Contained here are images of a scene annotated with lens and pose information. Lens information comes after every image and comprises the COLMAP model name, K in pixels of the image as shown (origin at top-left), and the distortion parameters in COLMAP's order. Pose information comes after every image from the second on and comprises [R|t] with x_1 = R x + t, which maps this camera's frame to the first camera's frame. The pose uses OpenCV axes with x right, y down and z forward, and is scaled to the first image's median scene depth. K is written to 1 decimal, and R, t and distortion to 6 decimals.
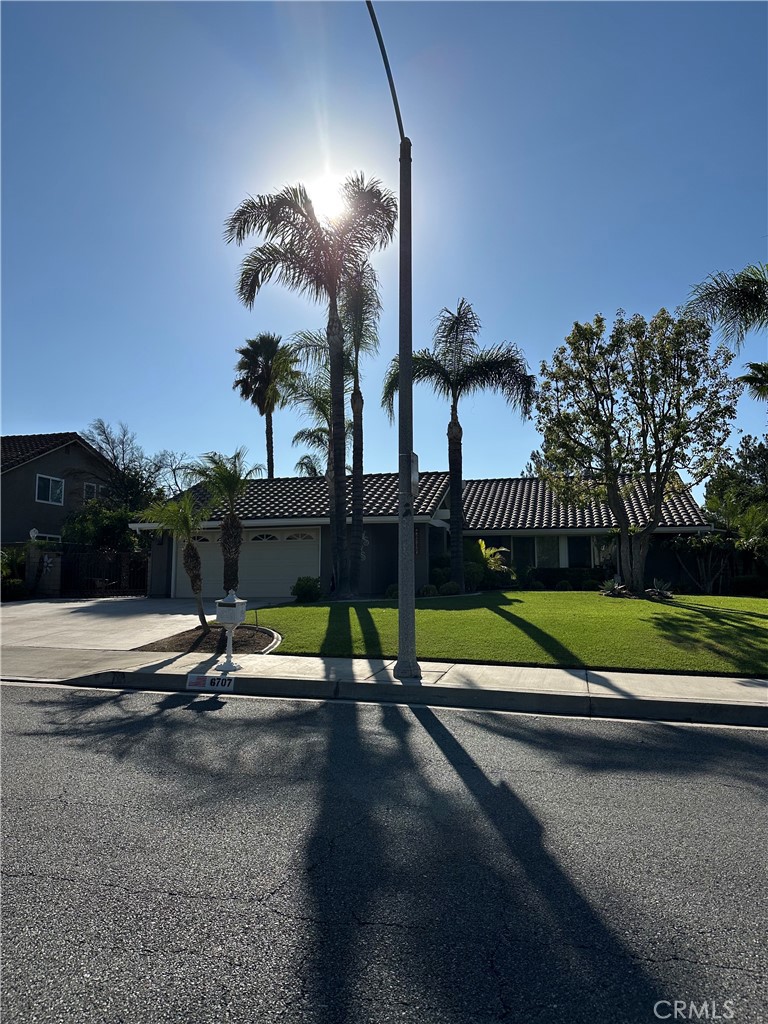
lens RADIAL K [[730.5, 0, 378.9], [0, 730.5, 507.6], [0, 0, 1]] dist [-0.006784, -0.001161]
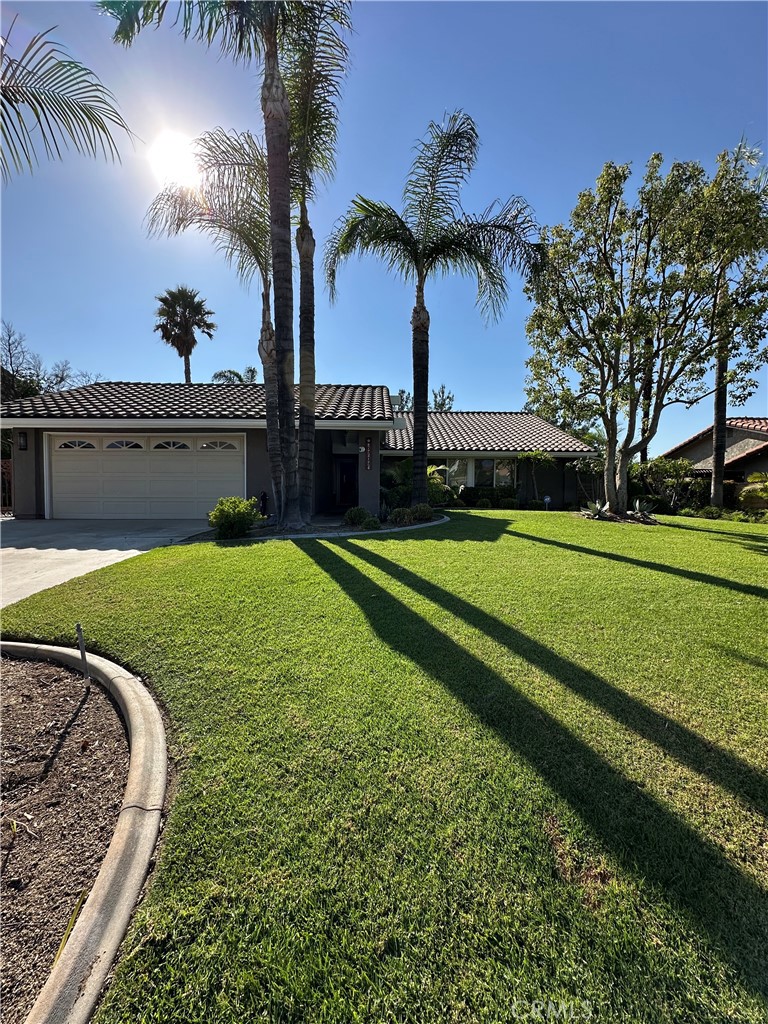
lens RADIAL K [[409.0, 0, 384.1], [0, 409.0, 511.2], [0, 0, 1]] dist [-0.007129, 0.001078]
pose [[0.961029, -0.005361, 0.276395, -0.055999], [-0.035496, 0.989143, 0.142606, 0.039976], [-0.274159, -0.146859, 0.950405, 0.494974]]
